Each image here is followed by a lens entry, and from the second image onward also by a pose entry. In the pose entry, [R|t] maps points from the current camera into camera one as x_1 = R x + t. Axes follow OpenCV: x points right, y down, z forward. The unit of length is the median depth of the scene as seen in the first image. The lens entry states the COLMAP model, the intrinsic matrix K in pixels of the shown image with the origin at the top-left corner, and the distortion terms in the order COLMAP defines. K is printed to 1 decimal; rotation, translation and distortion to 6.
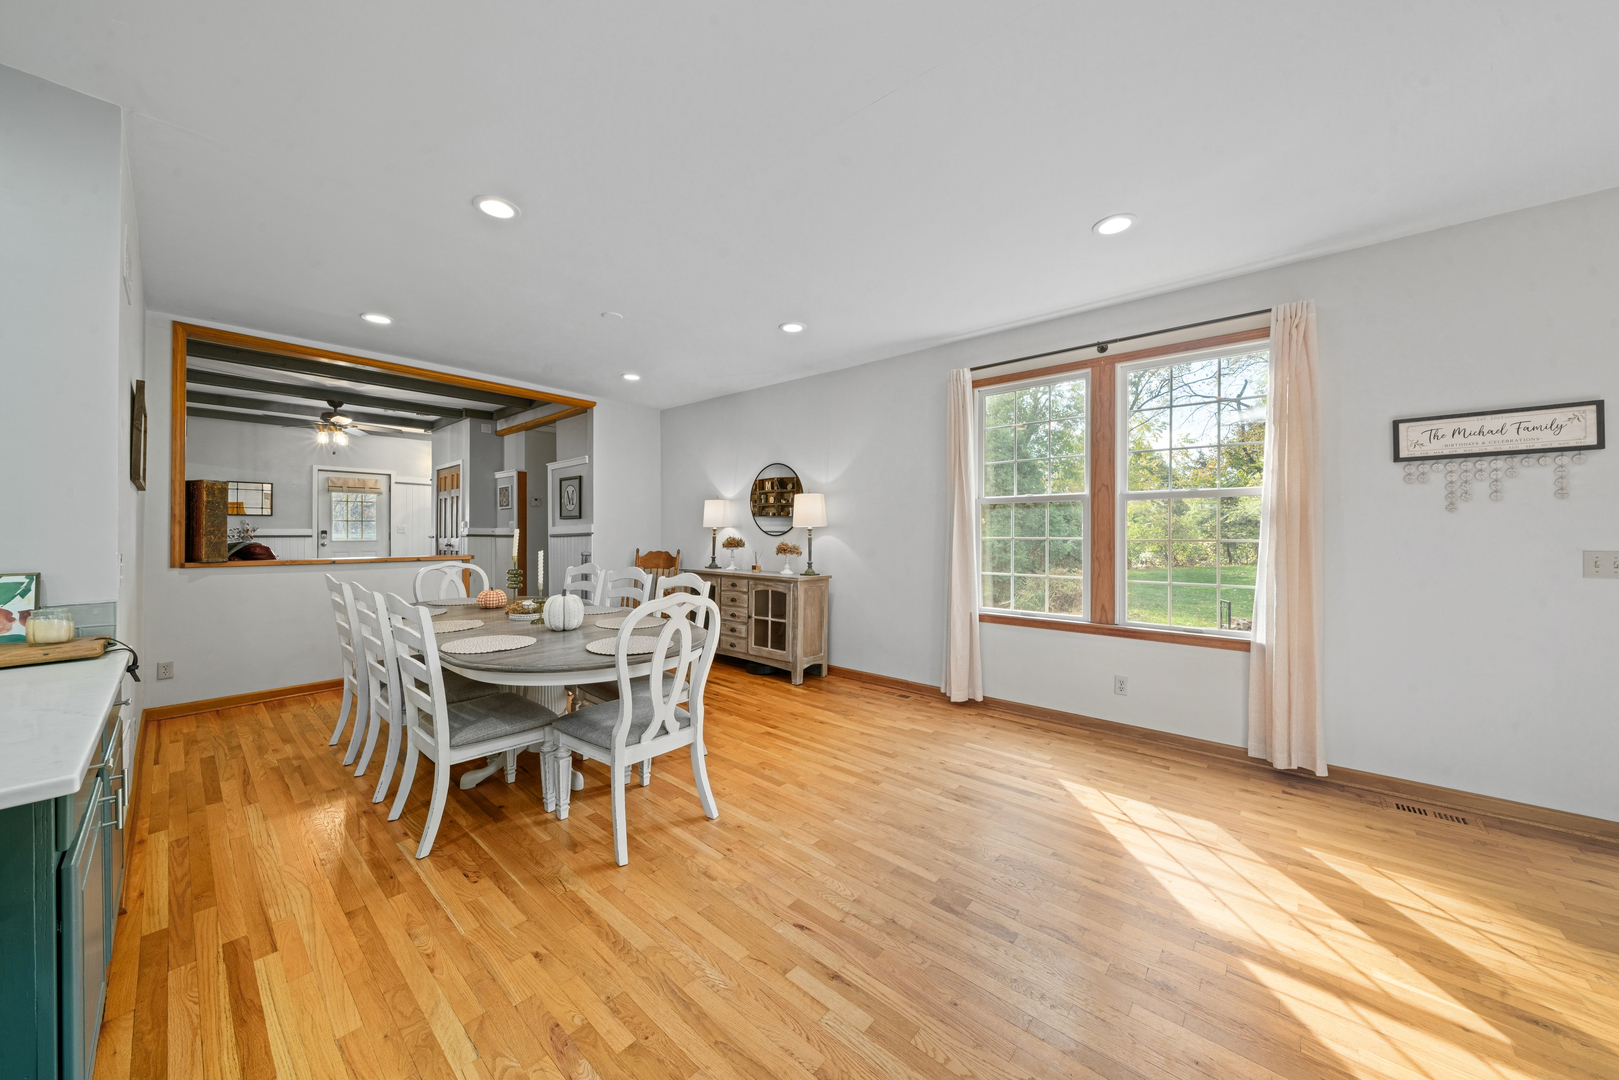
lens RADIAL K [[560.8, 0, 801.2], [0, 560.8, 534.2], [0, 0, 1]] dist [-0.004779, -0.000614]
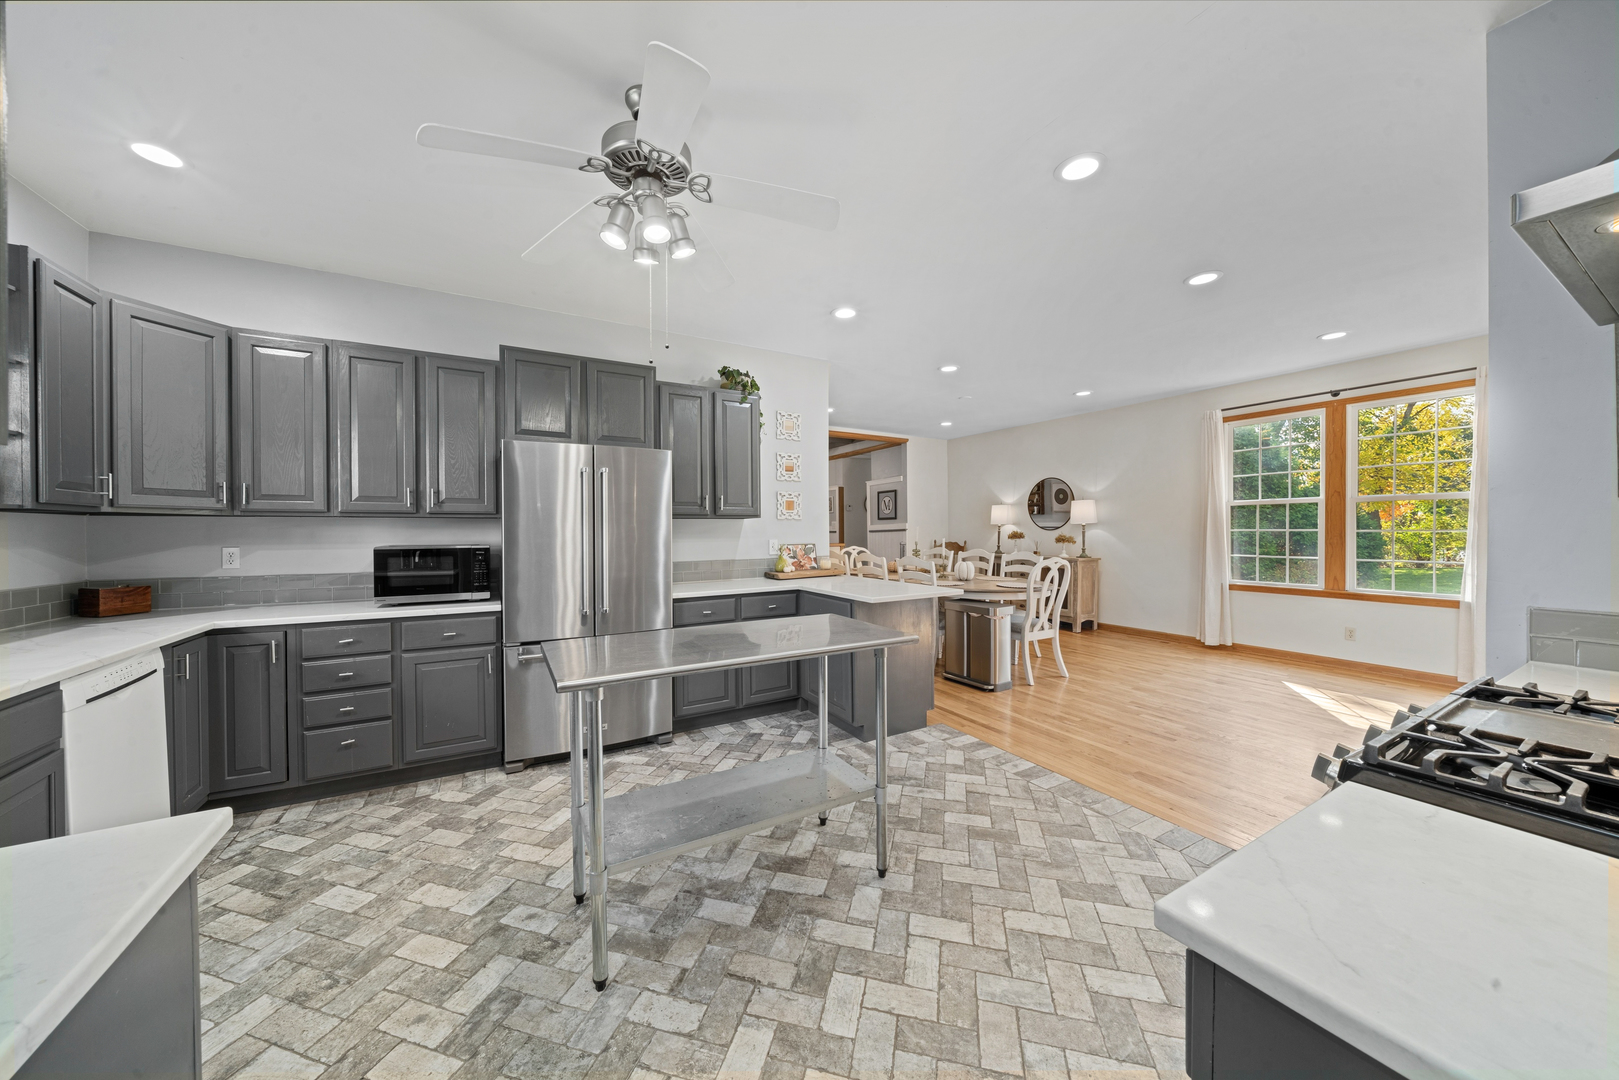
lens RADIAL K [[553.5, 0, 798.5], [0, 553.5, 535.4], [0, 0, 1]] dist [-0.004499, -0.000219]
pose [[0.944059, -0.003332, -0.329760, -0.202907], [0.005691, 0.999965, 0.006188, 0.004565], [0.329727, -0.007719, 0.944045, -0.548657]]
